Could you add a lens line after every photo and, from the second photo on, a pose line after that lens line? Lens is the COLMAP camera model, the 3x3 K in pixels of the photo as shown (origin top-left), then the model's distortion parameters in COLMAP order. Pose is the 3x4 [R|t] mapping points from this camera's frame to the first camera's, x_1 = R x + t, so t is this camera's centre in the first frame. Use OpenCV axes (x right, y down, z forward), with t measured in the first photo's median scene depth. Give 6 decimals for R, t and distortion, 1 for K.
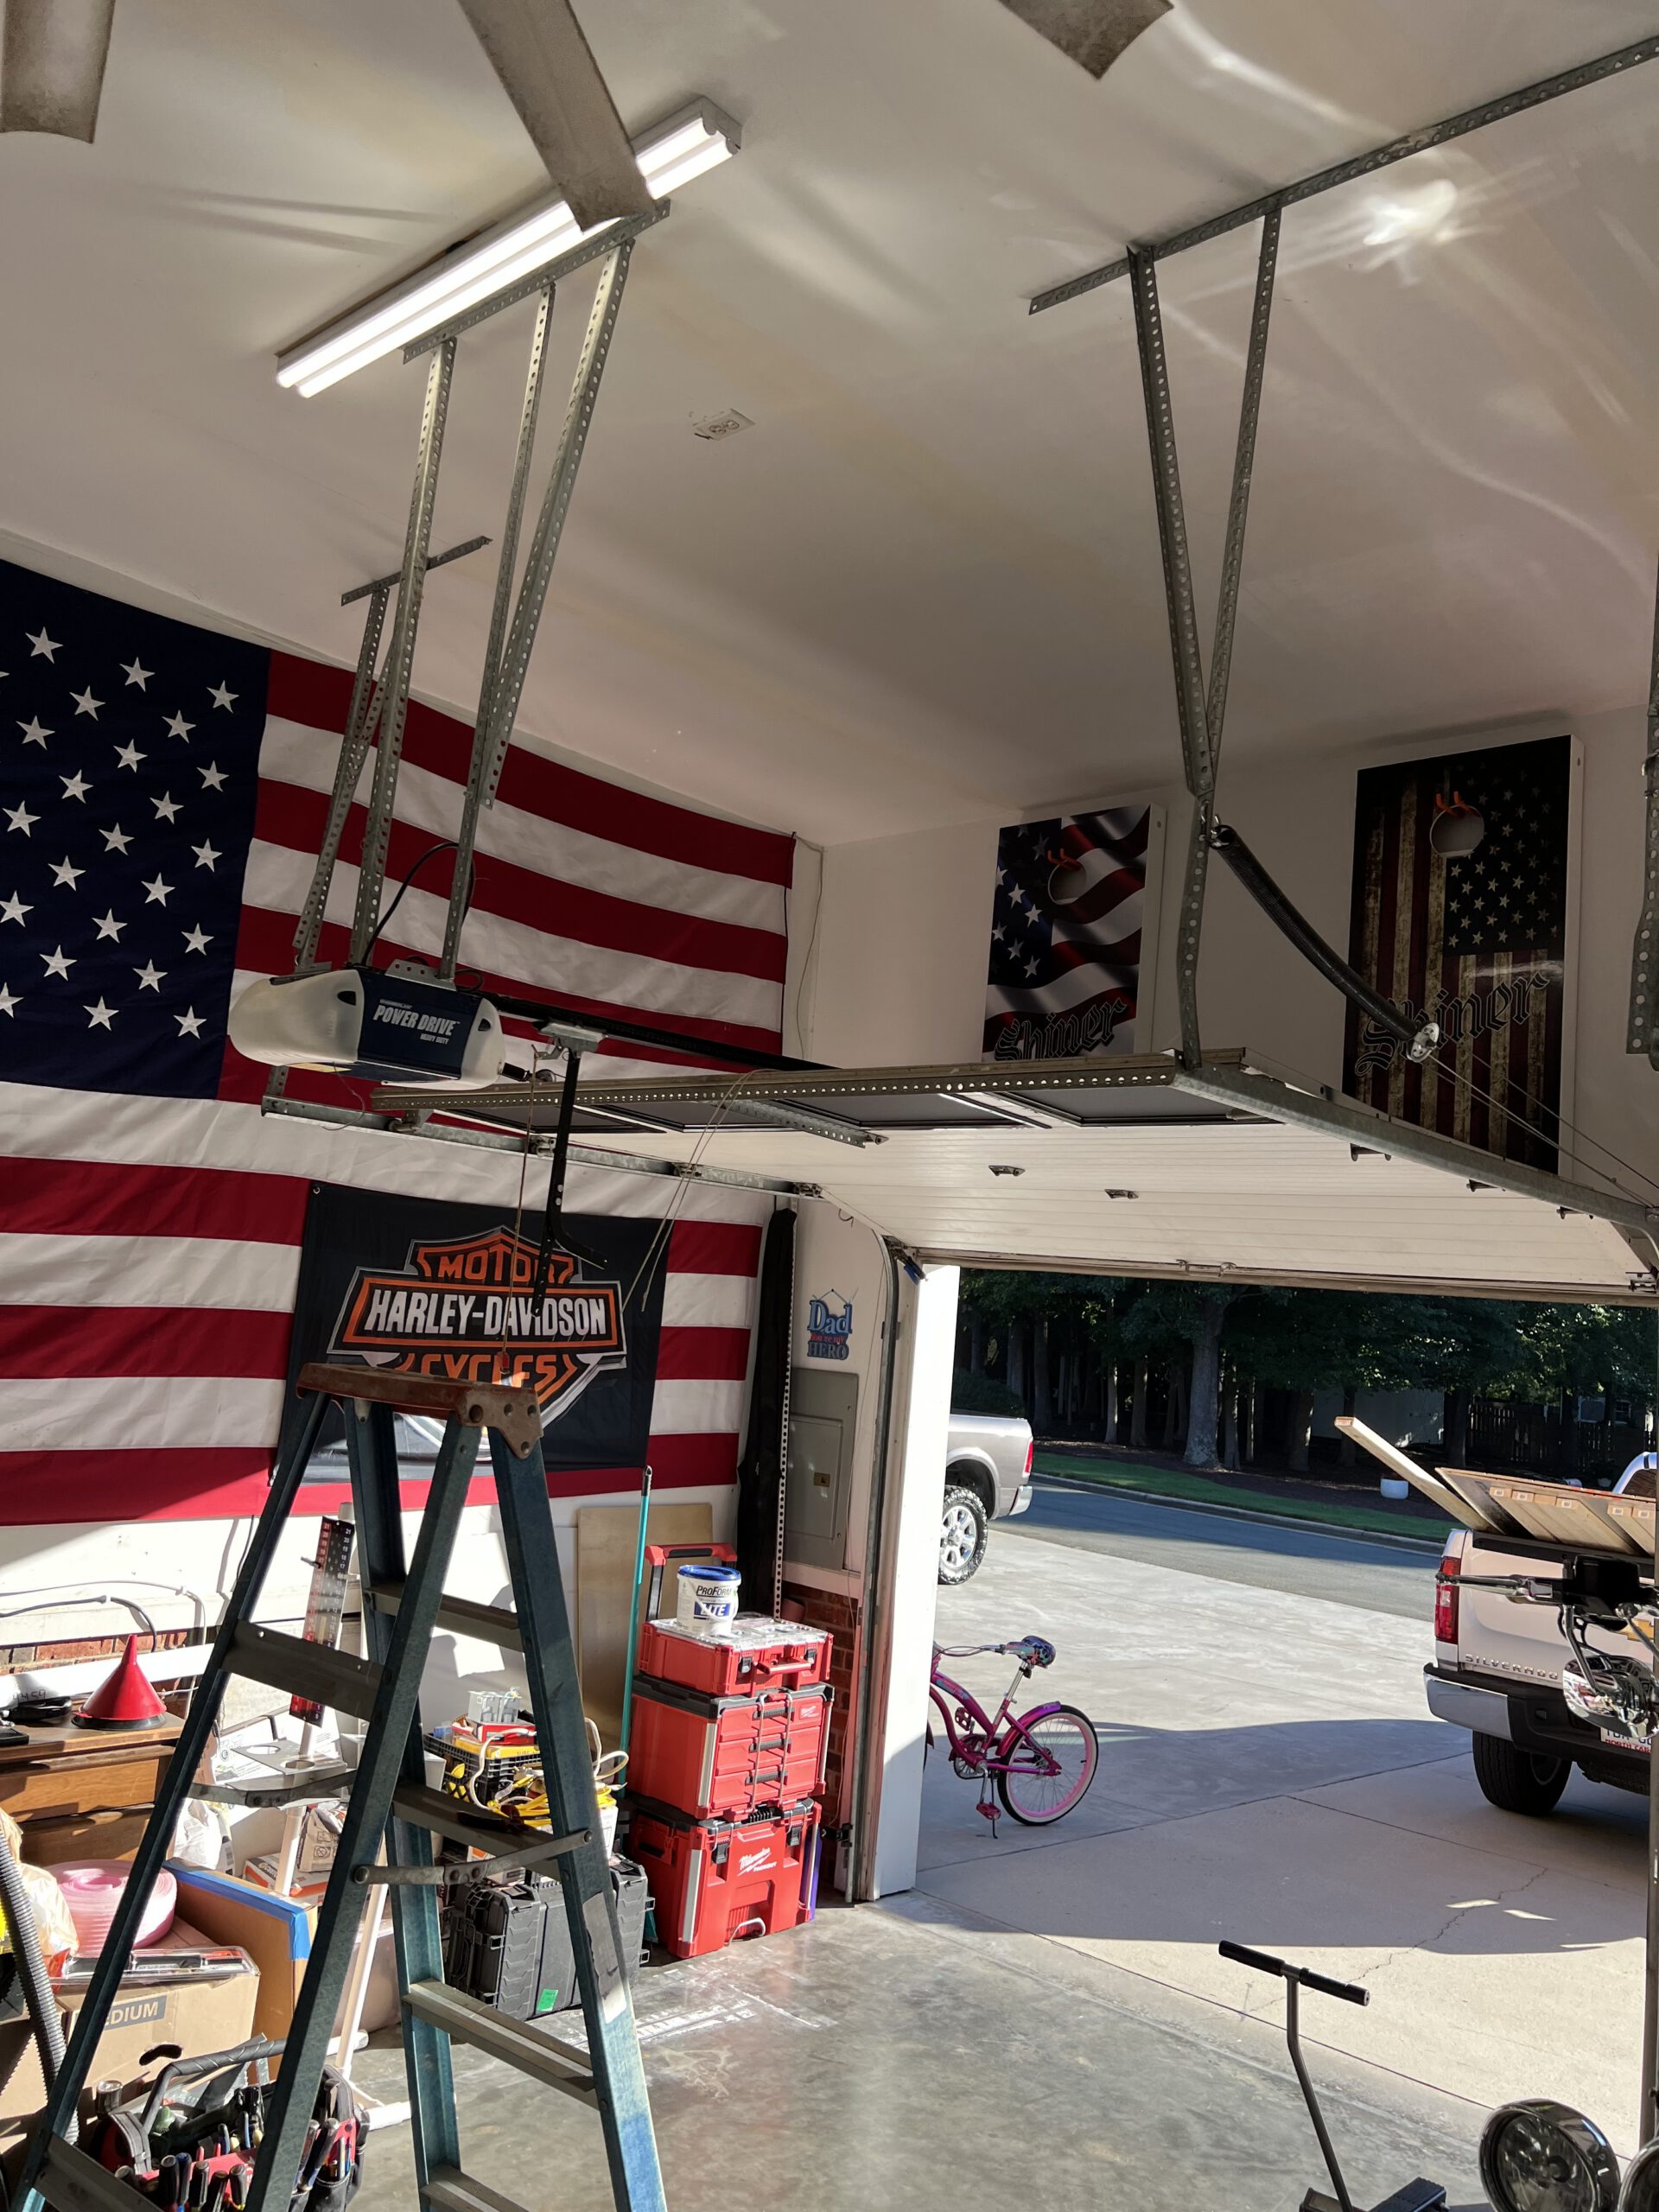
lens RADIAL K [[1657.7, 0, 827.7], [0, 1657.7, 1106.2], [0, 0, 1]] dist [0.052894, -0.056595]
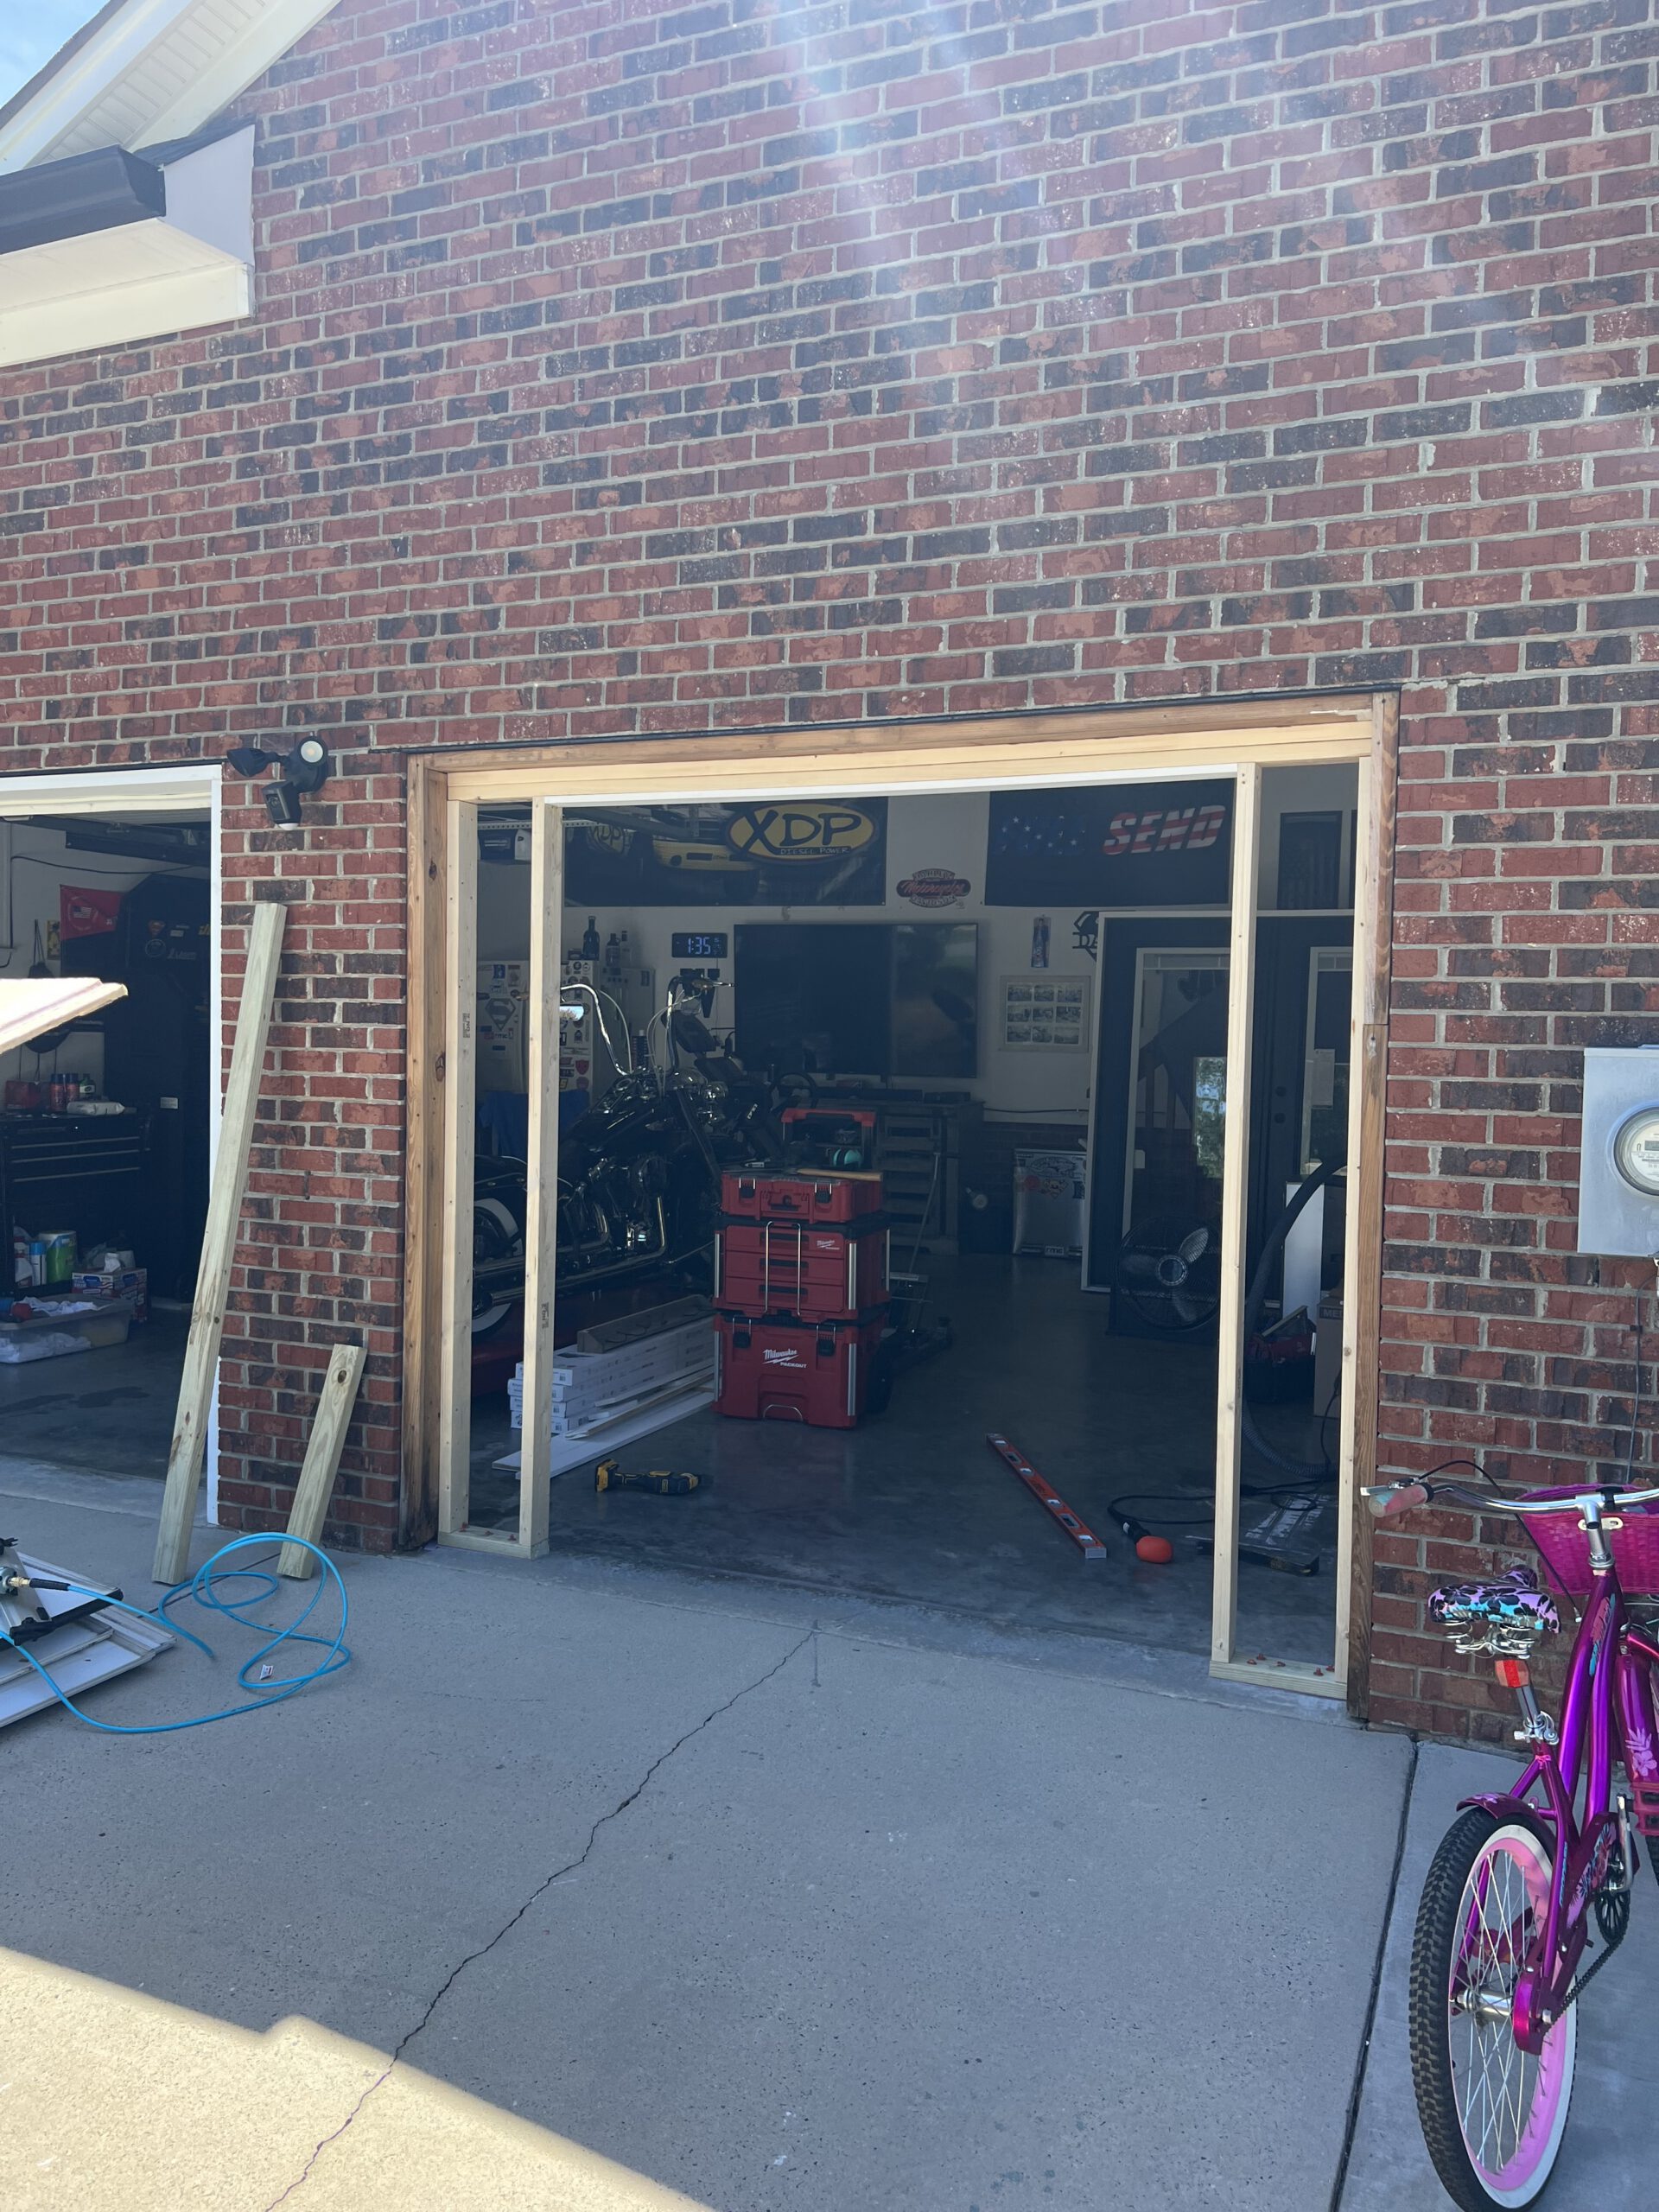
lens RADIAL K [[1657.7, 0, 865.8], [0, 1657.7, 1072.9], [0, 0, 1]] dist [0.052894, -0.056595]
pose [[-0.935384, -0.094628, -0.340738, 0.563027], [-0.059470, 0.991903, -0.112212, 0.380736], [0.348597, -0.084698, -0.933438, 1.908465]]
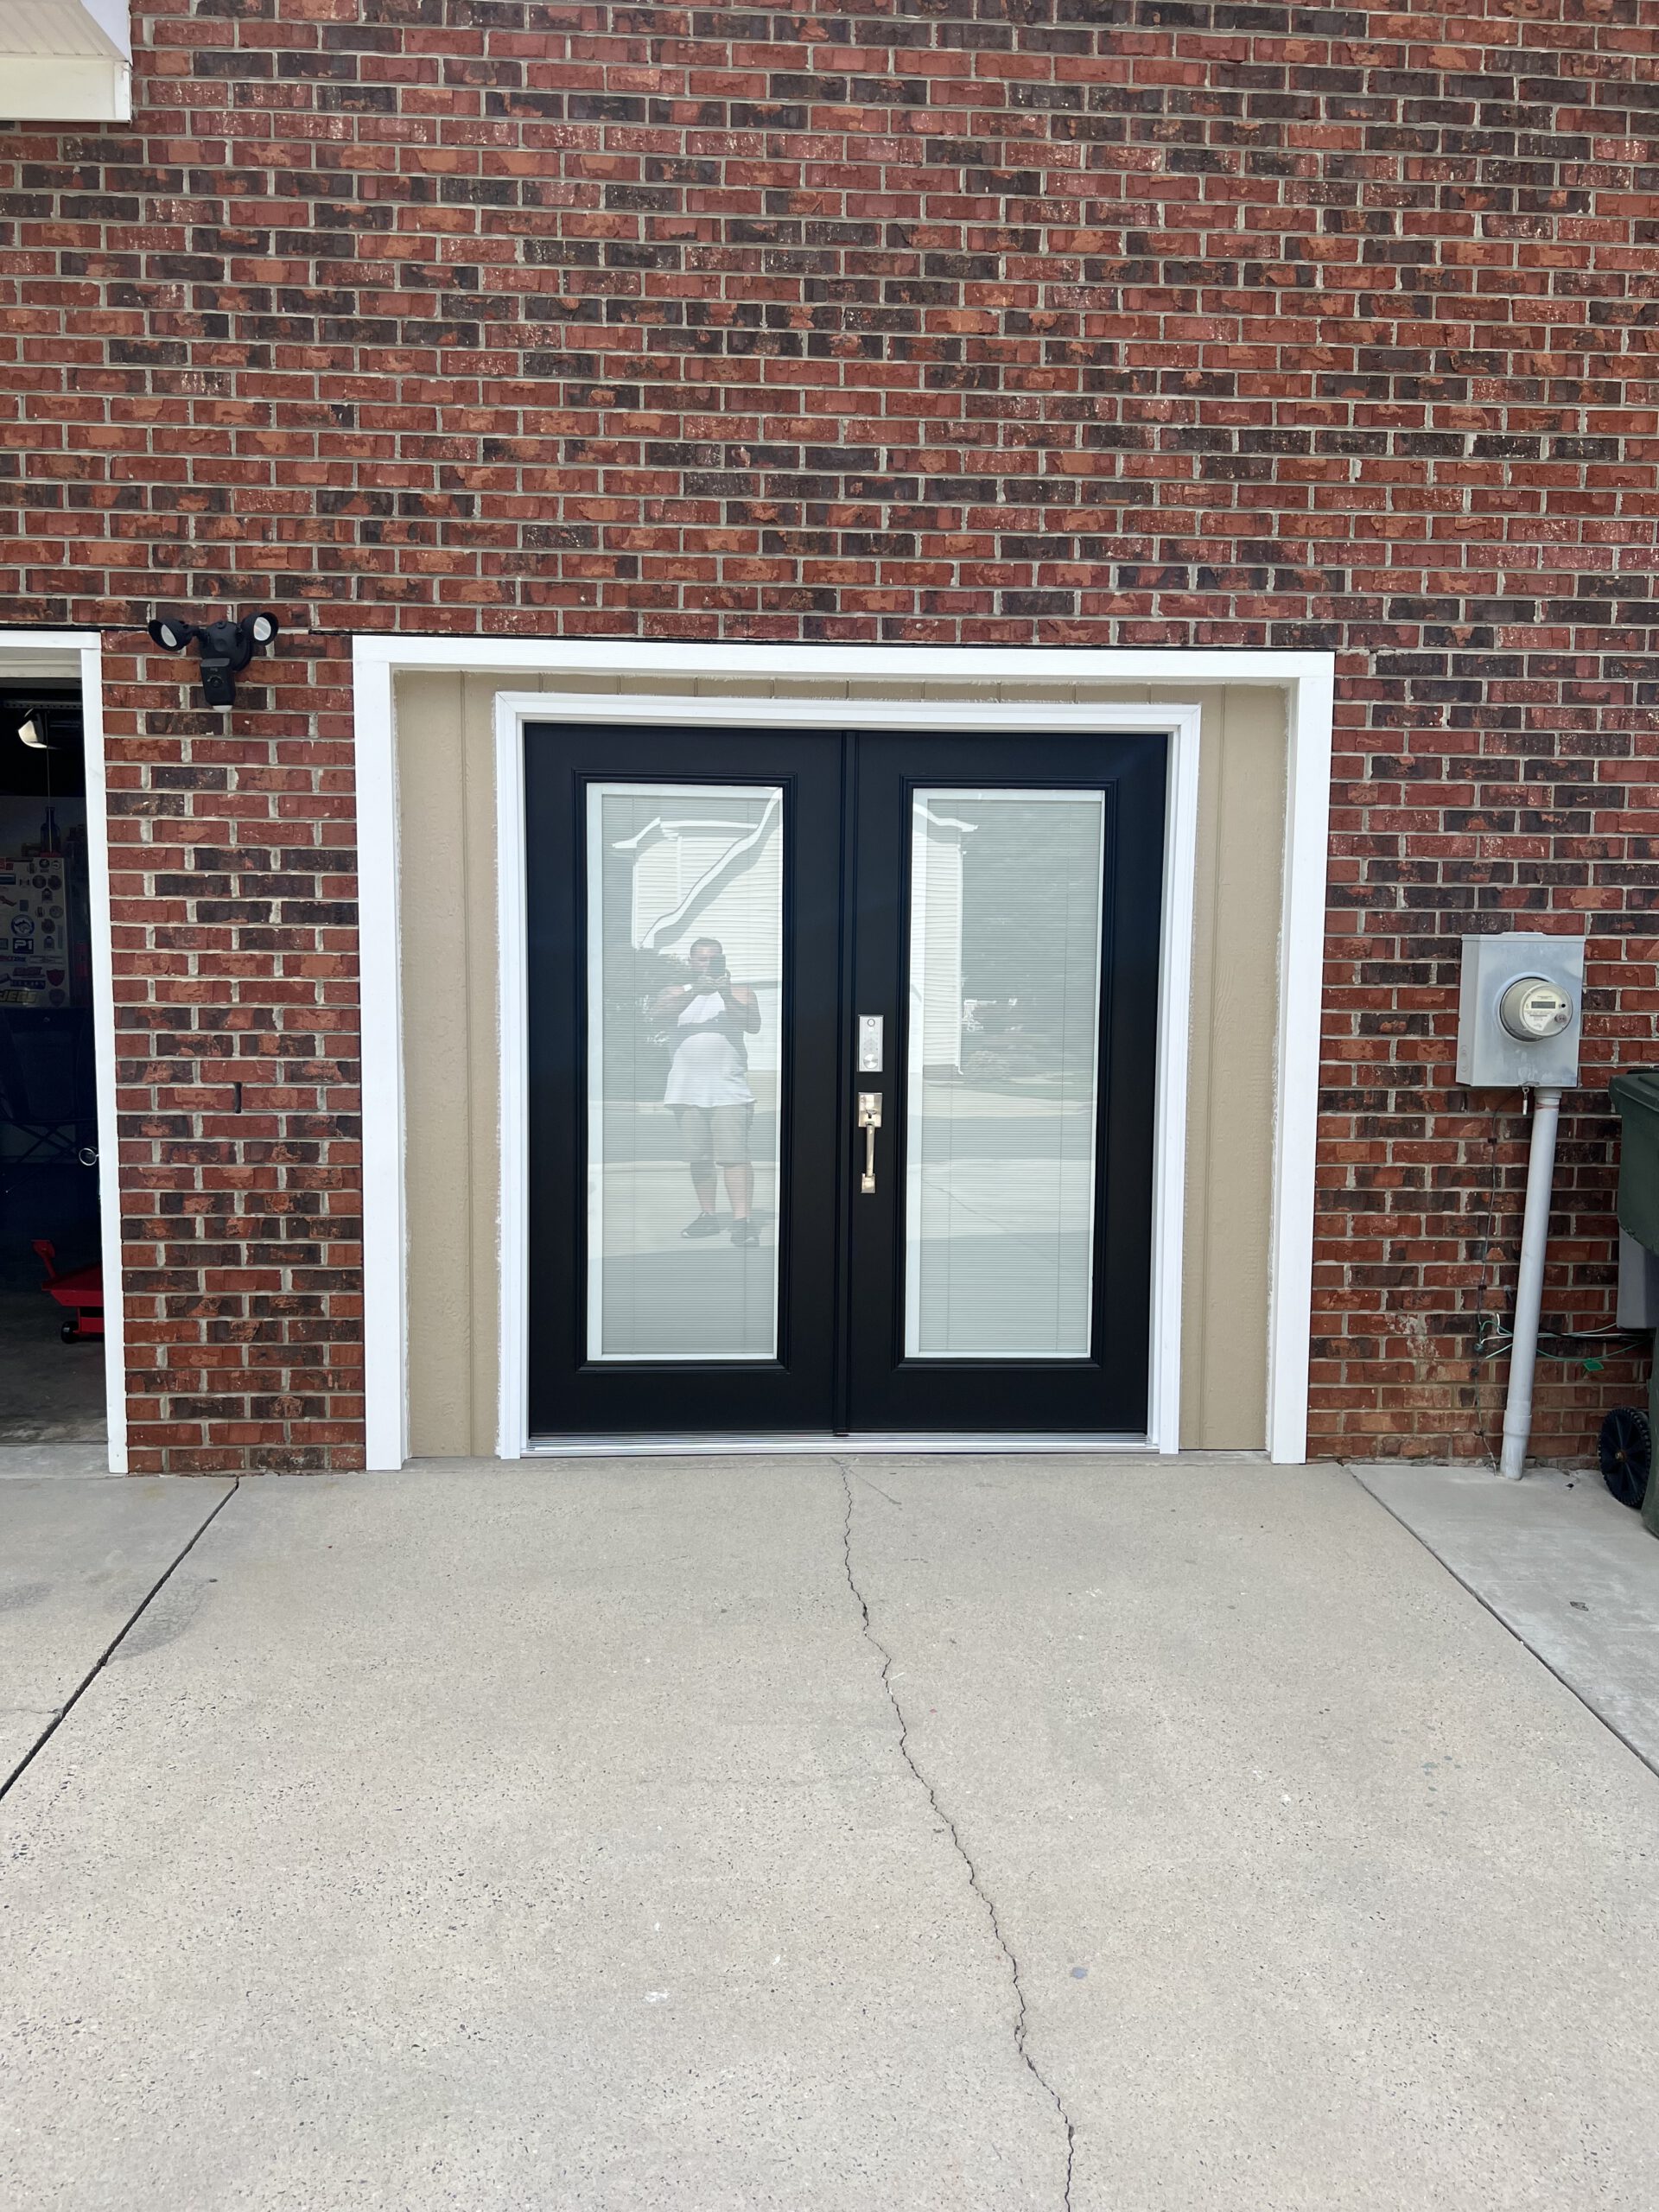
lens RADIAL K [[1657.7, 0, 821.2], [0, 1657.7, 1079.2], [0, 0, 1]] dist [0.052894, -0.056595]
pose [[-0.683075, -0.035076, -0.729505, 0.987726], [0.016588, 0.997843, -0.063511, 0.409256], [0.730160, -0.055484, -0.681020, 1.727807]]
